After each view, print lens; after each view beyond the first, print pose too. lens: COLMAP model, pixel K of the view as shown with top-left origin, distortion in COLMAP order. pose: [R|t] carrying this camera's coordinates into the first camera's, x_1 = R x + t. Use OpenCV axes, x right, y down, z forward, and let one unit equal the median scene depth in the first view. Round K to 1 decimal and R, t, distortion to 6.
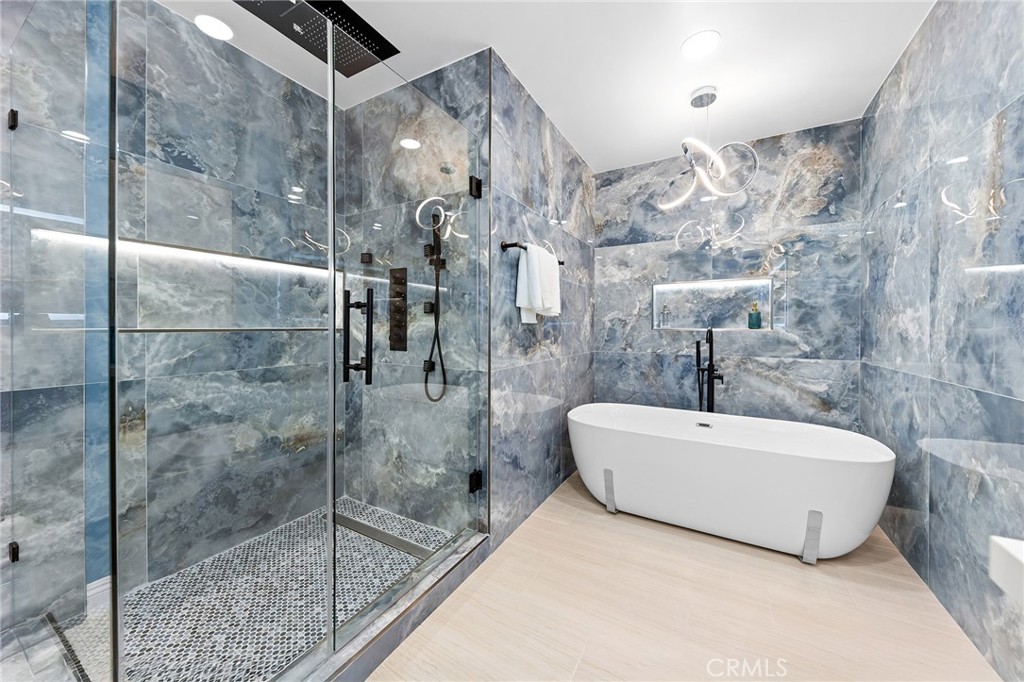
lens RADIAL K [[361.7, 0, 514.3], [0, 361.7, 327.8], [0, 0, 1]] dist [0.005102, -0.000760]
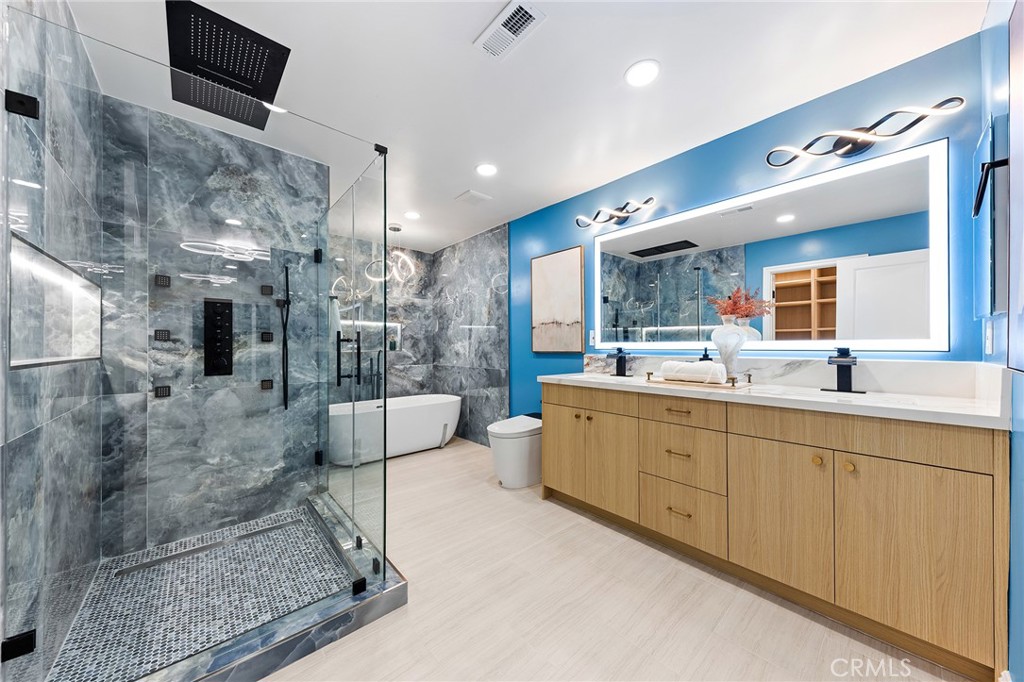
lens RADIAL K [[356.8, 0, 517.5], [0, 356.8, 345.4], [0, 0, 1]] dist [0.012439, -0.000228]
pose [[0.307639, -0.001336, 0.951502, -0.923601], [0.007488, 0.999971, -0.001017, -0.015756], [-0.951474, 0.007438, 0.307640, -0.148418]]
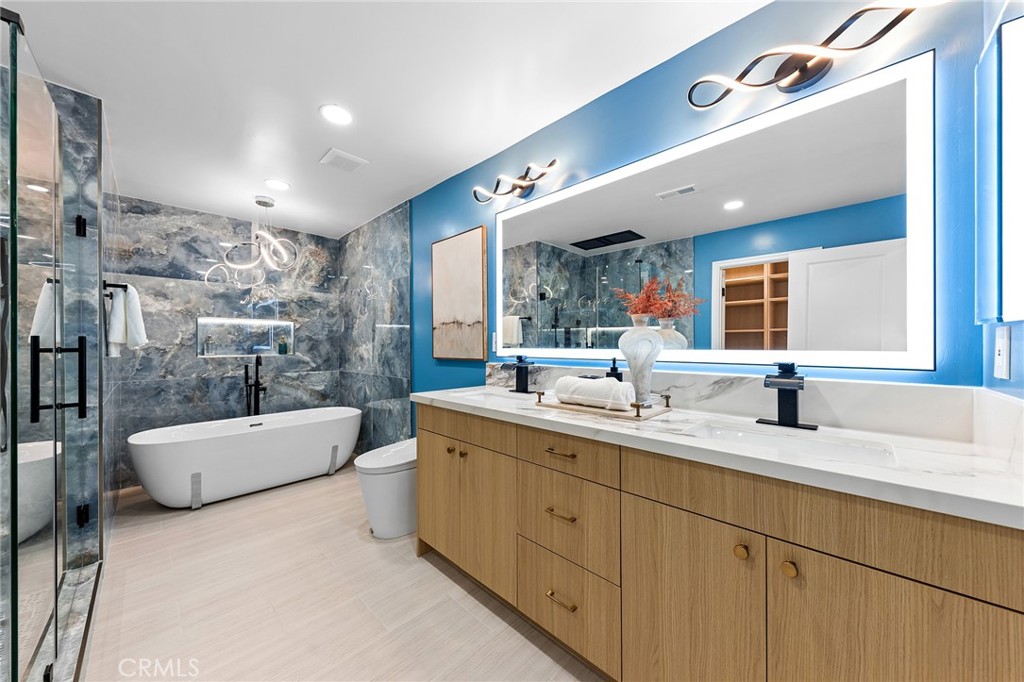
lens RADIAL K [[356.8, 0, 514.8], [0, 356.8, 347.1], [0, 0, 1]] dist [0.012439, -0.000228]
pose [[0.243717, -0.010003, 0.969795, -0.591374], [0.007000, 0.999939, 0.008554, -0.036078], [-0.969821, 0.004704, 0.243772, -0.312924]]
